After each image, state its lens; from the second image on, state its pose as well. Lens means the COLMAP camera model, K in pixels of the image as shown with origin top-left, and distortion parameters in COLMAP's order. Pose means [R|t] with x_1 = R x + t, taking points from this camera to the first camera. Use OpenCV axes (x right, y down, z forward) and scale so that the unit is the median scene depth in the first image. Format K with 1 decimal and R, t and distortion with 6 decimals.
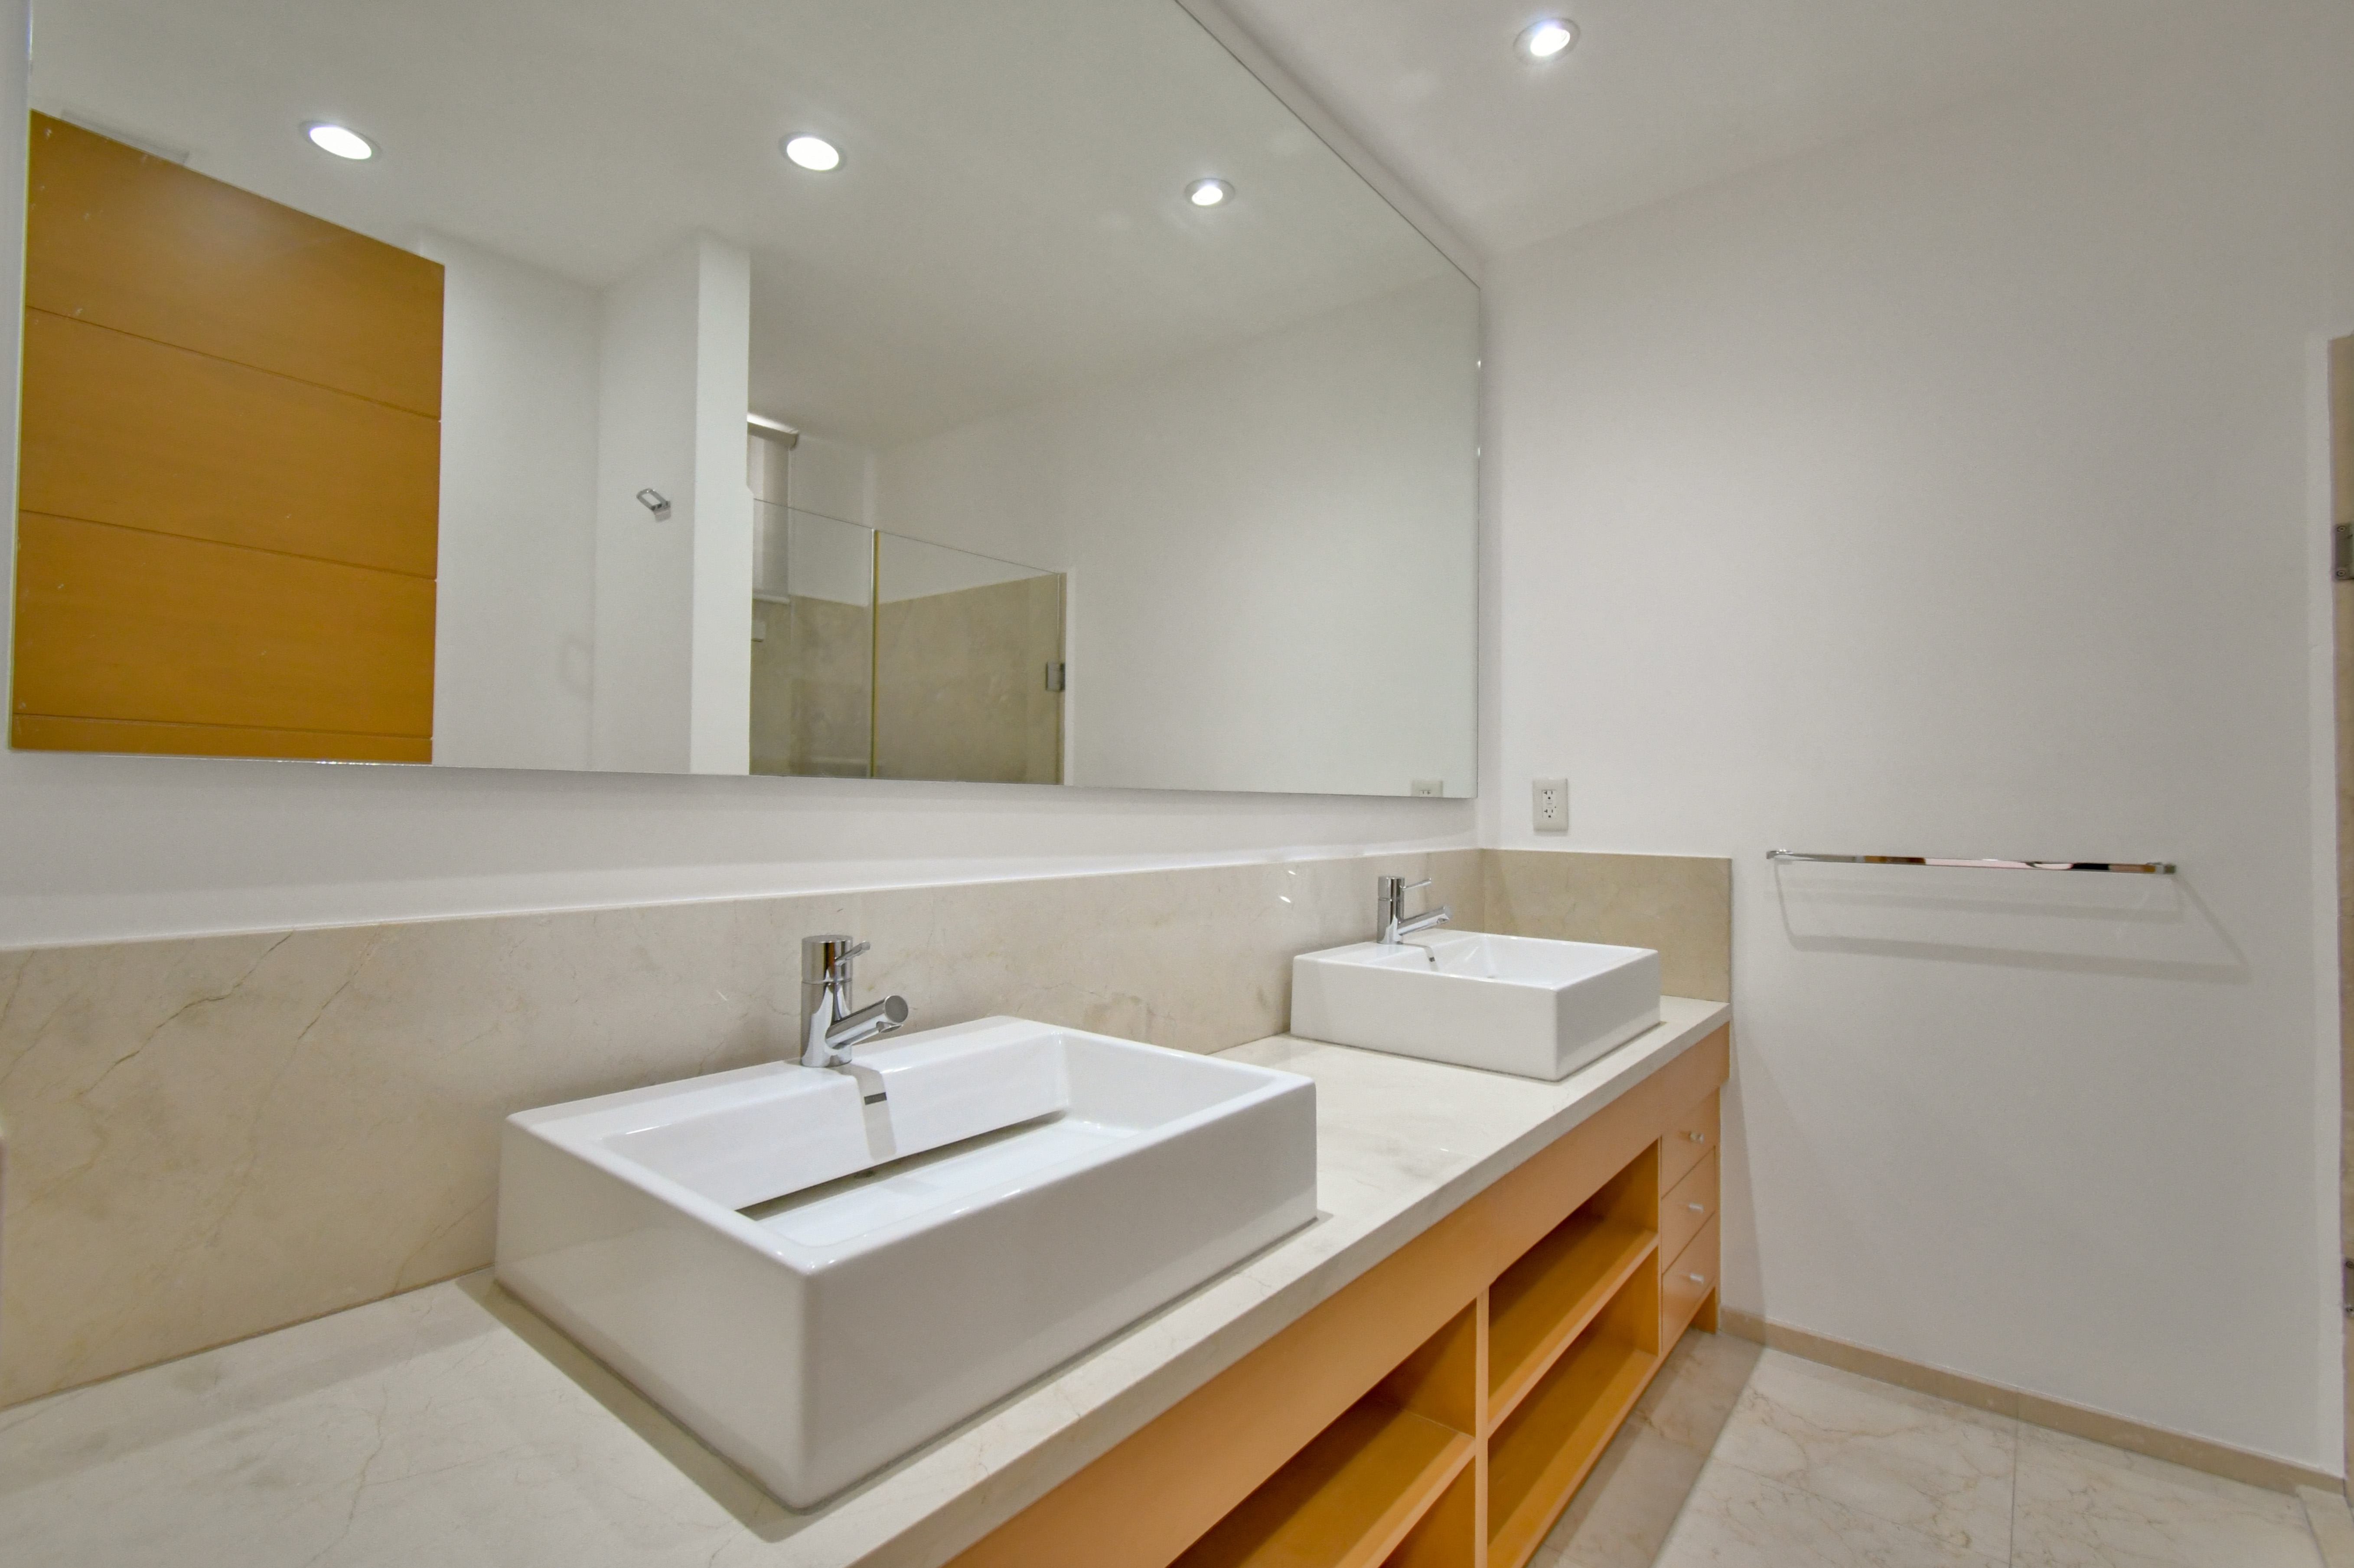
lens RADIAL K [[1070.4, 0, 1173.0], [0, 1070.4, 785.5], [0, 0, 1]] dist [-0.001246, -0.000946]
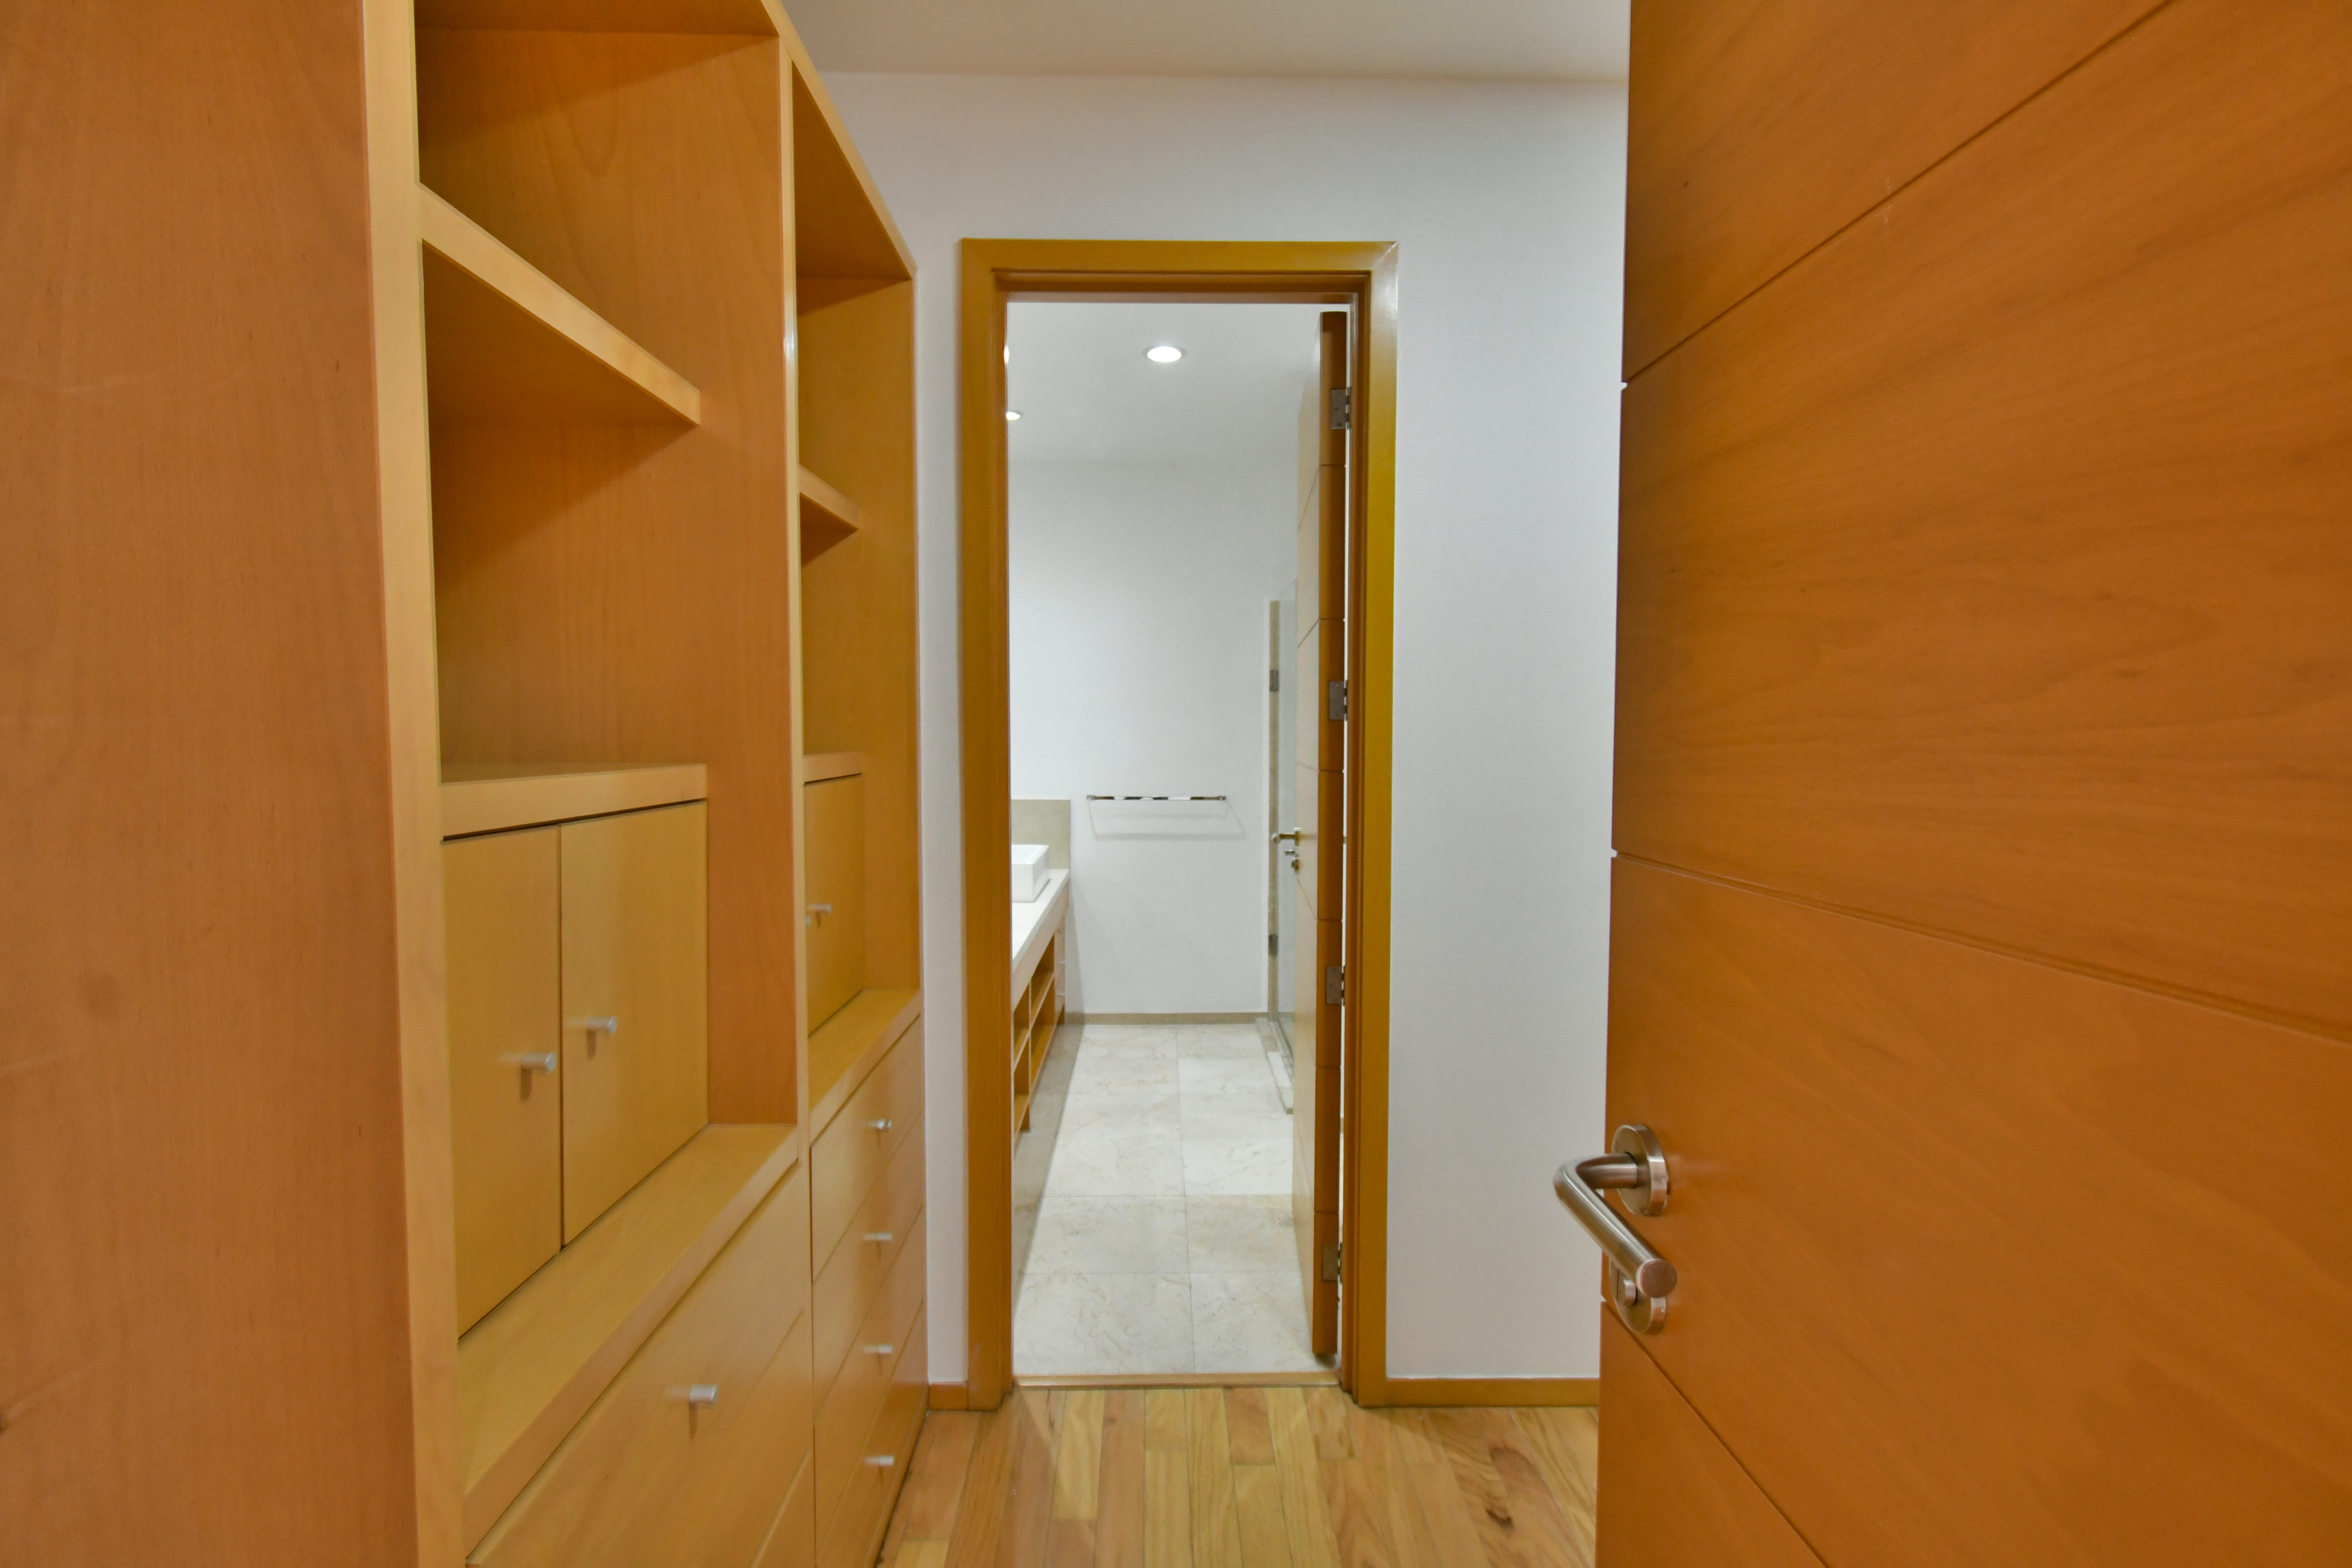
lens RADIAL K [[1069.6, 0, 1177.1], [0, 1069.6, 785.5], [0, 0, 1]] dist [-0.001246, -0.000946]
pose [[0.748224, -0.023168, 0.663042, -0.727215], [-0.009534, 0.998911, 0.045662, -0.057484], [-0.663378, -0.040487, 0.747188, -0.717619]]
